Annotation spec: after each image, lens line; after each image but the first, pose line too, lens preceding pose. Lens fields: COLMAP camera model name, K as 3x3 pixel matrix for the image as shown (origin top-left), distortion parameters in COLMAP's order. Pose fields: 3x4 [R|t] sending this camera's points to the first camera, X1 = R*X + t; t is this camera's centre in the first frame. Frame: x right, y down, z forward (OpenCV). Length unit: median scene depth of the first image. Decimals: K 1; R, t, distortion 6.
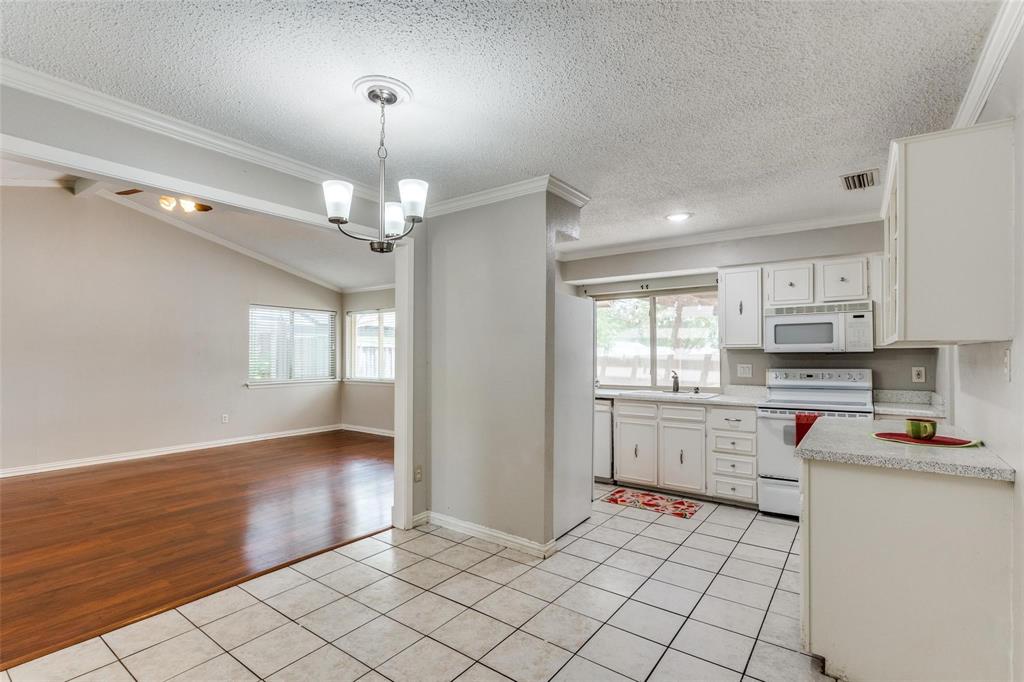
lens RADIAL K [[479.0, 0, 498.4], [0, 479.0, 352.1], [0, 0, 1]] dist [-0.001682, 0.000347]
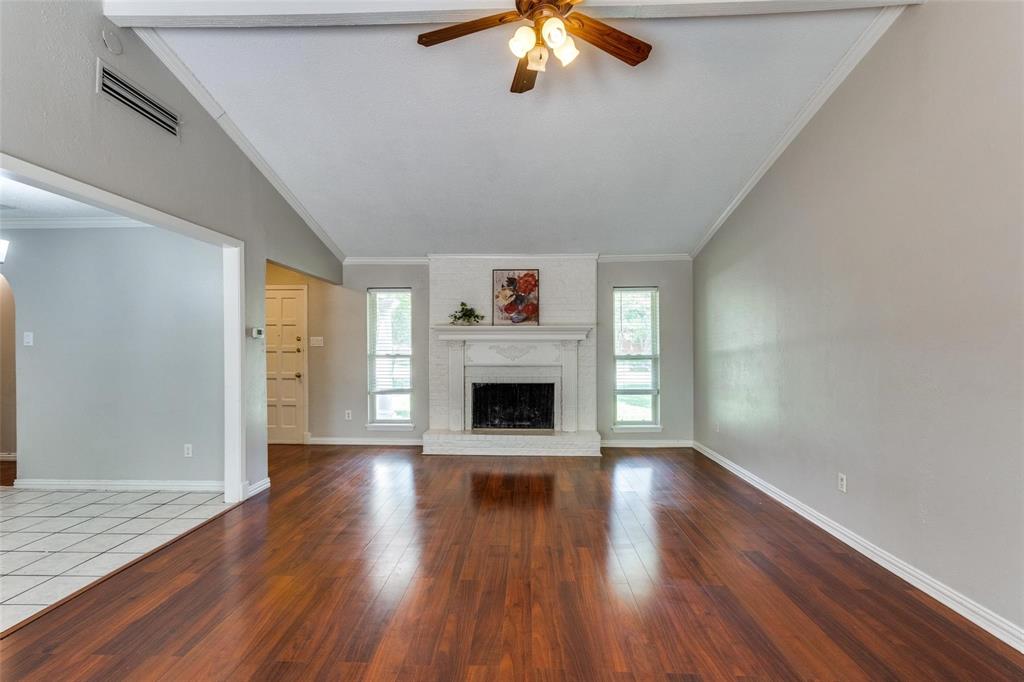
lens RADIAL K [[491.9, 0, 509.2], [0, 491.9, 345.6], [0, 0, 1]] dist [0.001611, 0.000863]
pose [[-0.822546, 0.003356, -0.568689, -0.376306], [0.003579, 0.999993, 0.000725, 0.004994], [0.568687, -0.001439, -0.822552, 1.538074]]
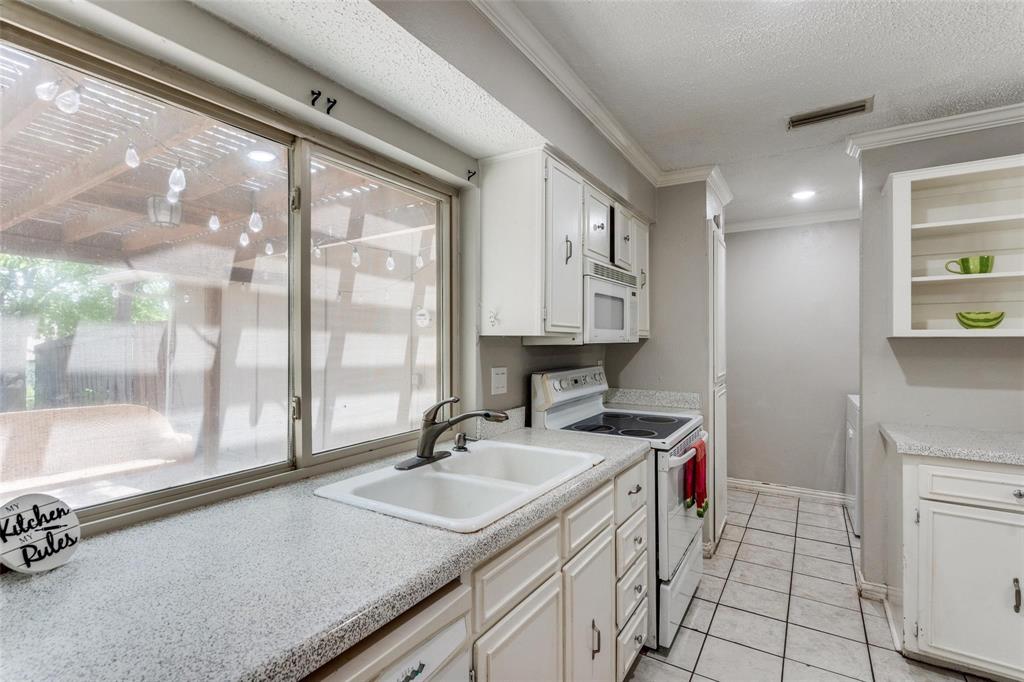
lens RADIAL K [[488.0, 0, 504.4], [0, 488.0, 336.0], [0, 0, 1]] dist [0.002414, 0.002219]
pose [[-0.081193, 0.010382, 0.996644, 0.028031], [-0.005552, 0.999926, -0.010869, -0.001521], [-0.996683, -0.006416, -0.081129, 1.127560]]
